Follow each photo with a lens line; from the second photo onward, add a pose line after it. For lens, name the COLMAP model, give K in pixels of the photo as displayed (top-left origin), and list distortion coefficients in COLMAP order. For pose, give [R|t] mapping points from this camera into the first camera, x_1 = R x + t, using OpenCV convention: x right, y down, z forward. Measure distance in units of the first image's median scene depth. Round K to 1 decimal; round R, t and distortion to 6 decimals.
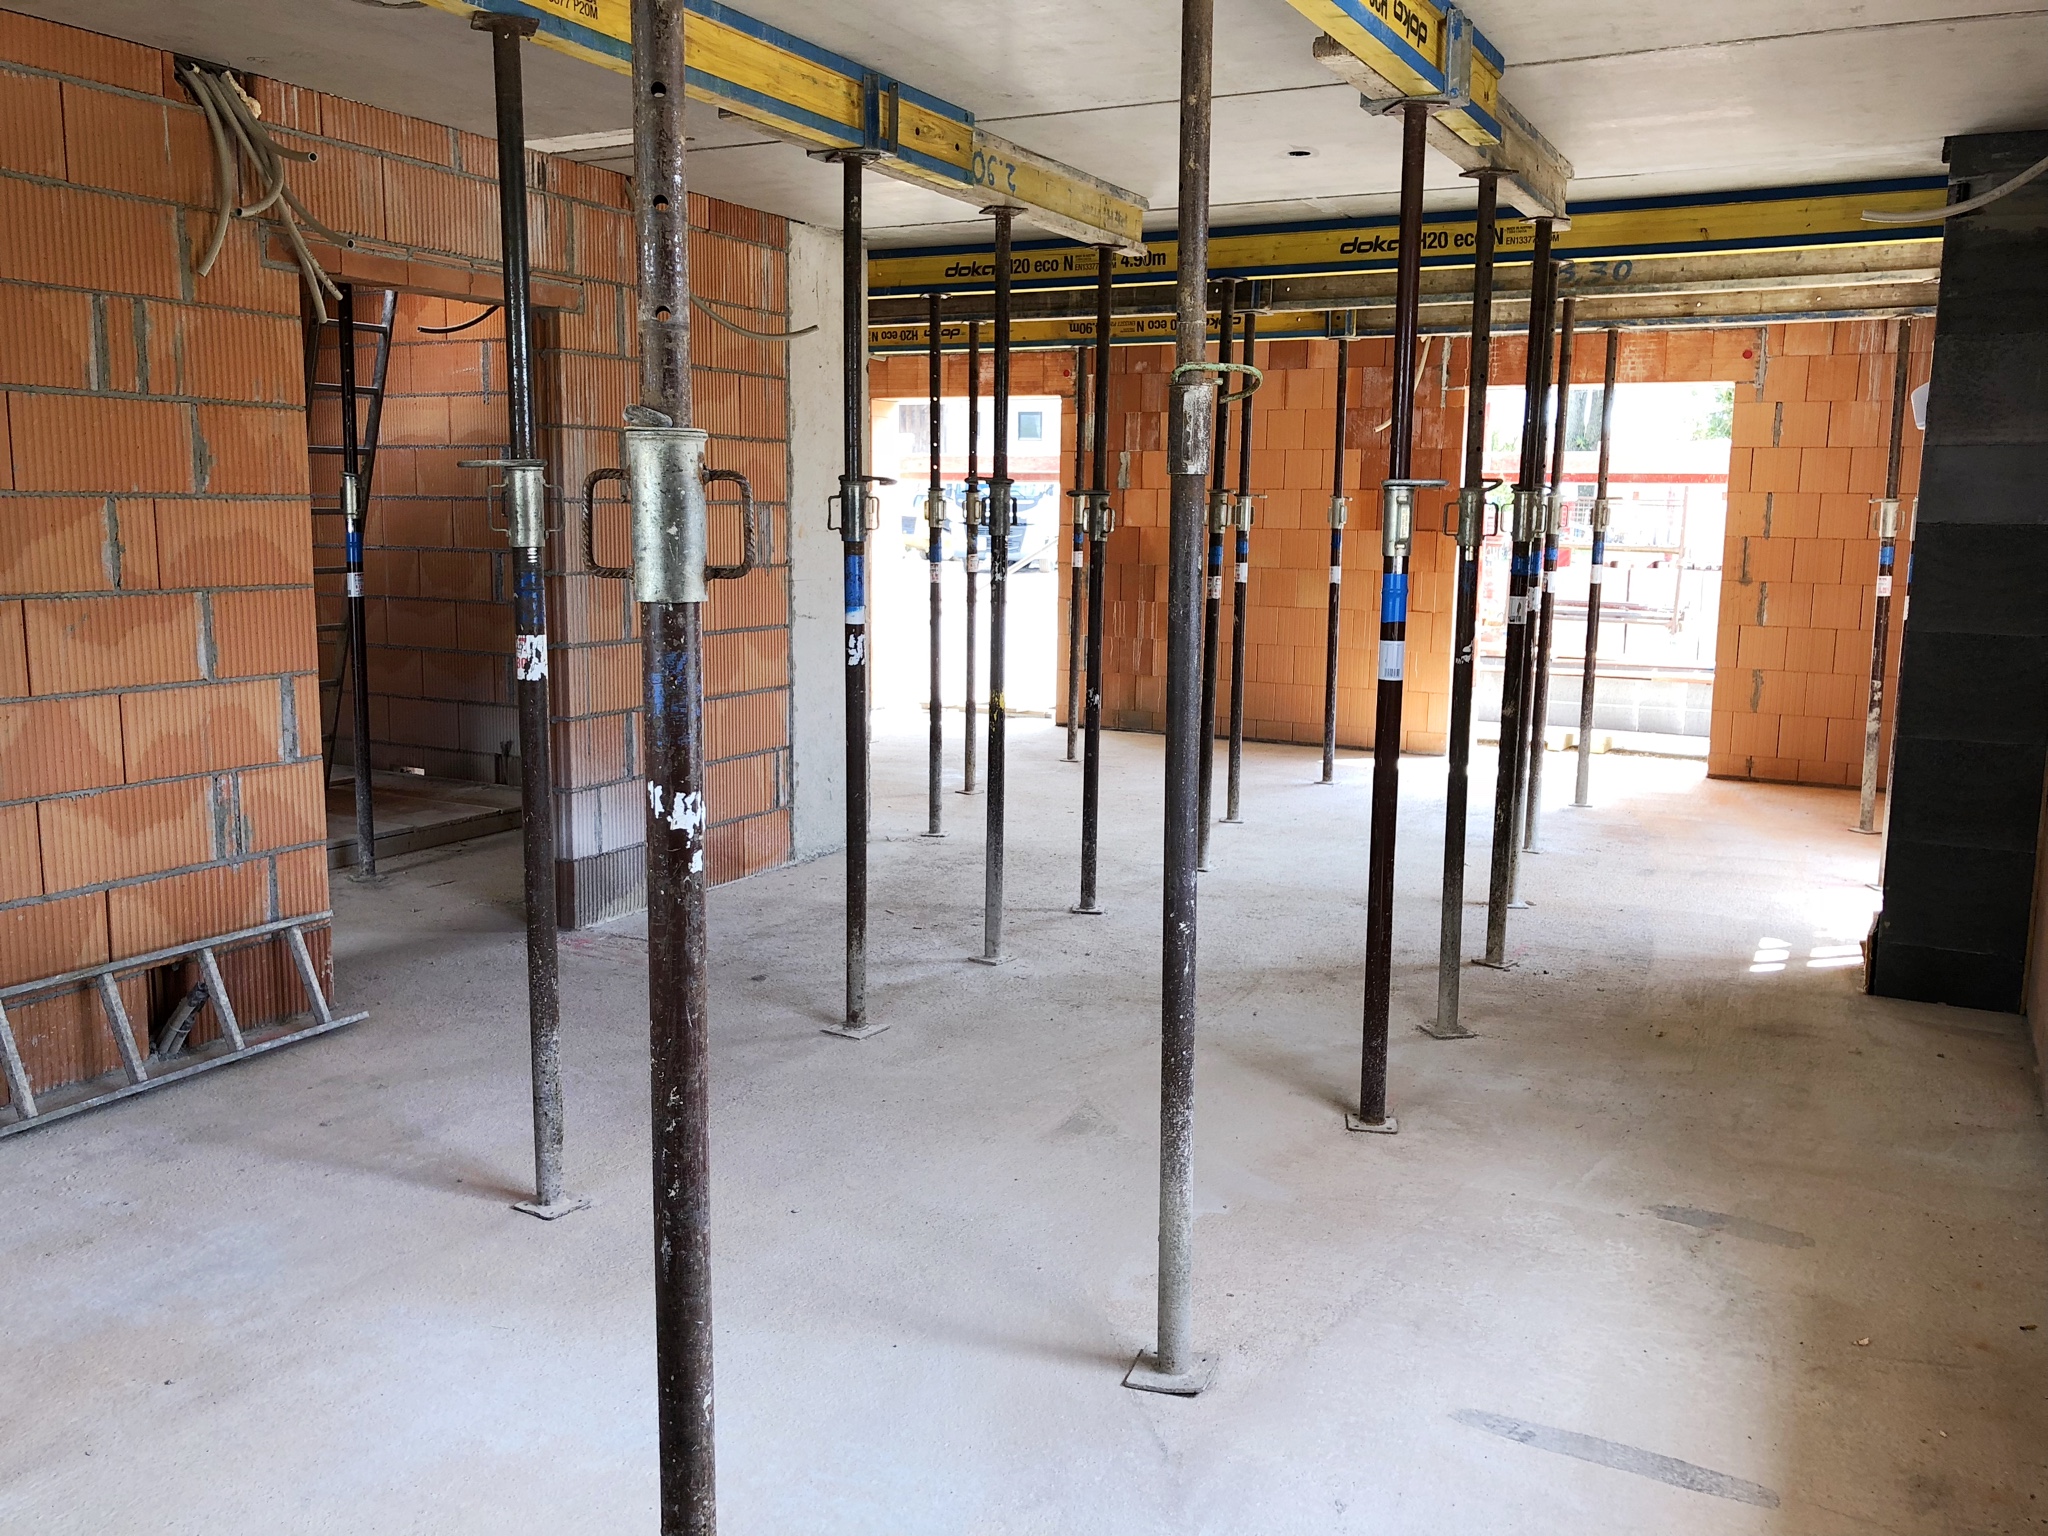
lens RADIAL K [[1695.9, 0, 1027.2], [0, 1695.9, 766.3], [0, 0, 1]] dist [0.015111, 0.008921]
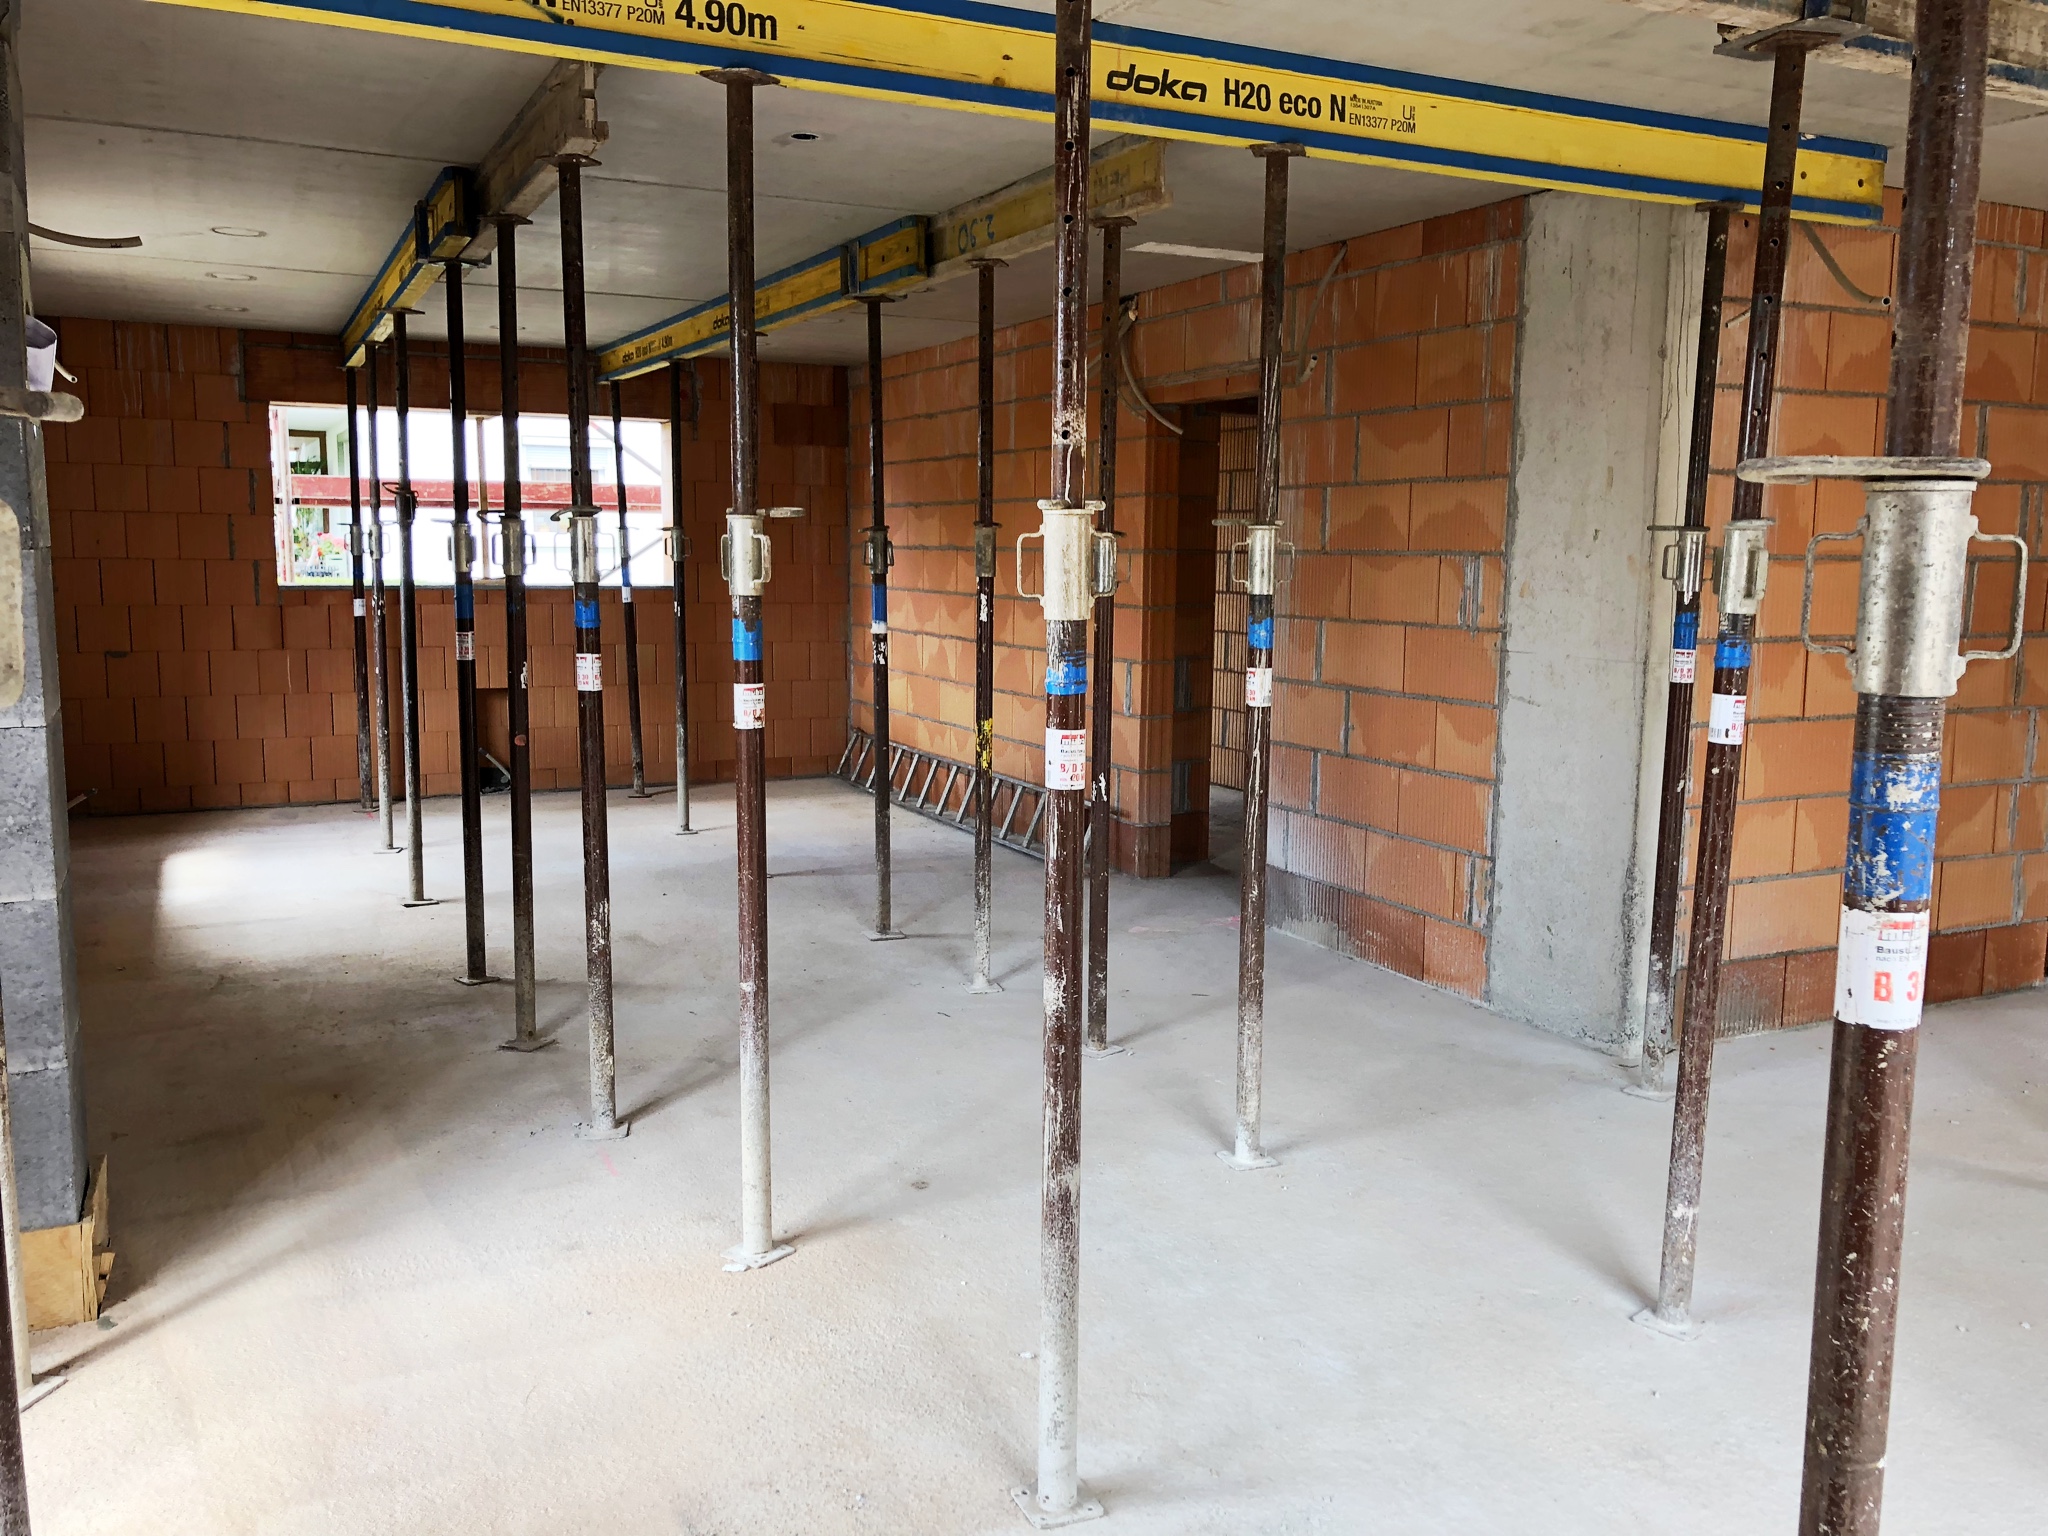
lens RADIAL K [[1695.9, 0, 1027.6], [0, 1695.9, 773.6], [0, 0, 1]] dist [0.015111, 0.008921]
pose [[-0.602557, 0.078362, -0.794220, 0.630441], [-0.145448, 0.967719, 0.205829, -0.185433], [0.784710, 0.239542, -0.571708, 1.297284]]
